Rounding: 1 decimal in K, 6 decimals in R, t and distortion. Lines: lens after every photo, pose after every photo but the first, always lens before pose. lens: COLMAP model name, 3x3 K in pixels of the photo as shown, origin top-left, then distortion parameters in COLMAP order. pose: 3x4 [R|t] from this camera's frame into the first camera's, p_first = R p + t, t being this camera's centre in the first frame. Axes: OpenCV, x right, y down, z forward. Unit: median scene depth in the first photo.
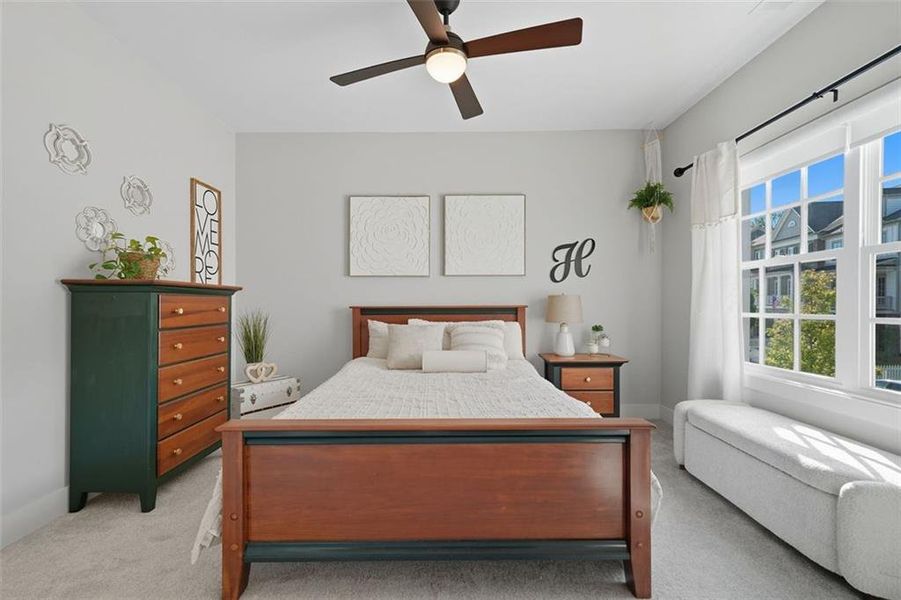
lens RADIAL K [[397.2, 0, 446.5], [0, 397.2, 307.6], [0, 0, 1]] dist [0.000989, 0.000199]
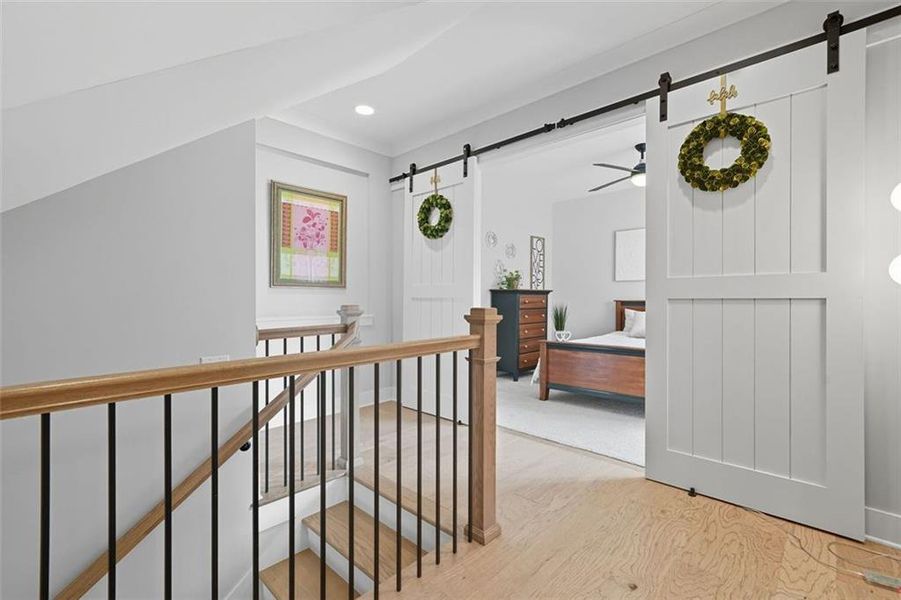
lens RADIAL K [[397.2, 0, 449.0], [0, 397.2, 300.7], [0, 0, 1]] dist [0.000989, 0.000199]
pose [[0.719335, 0.006373, -0.694634, 0.533366], [-0.007565, 0.999970, 0.001340, 0.002664], [0.694622, 0.004291, 0.719362, -0.854046]]
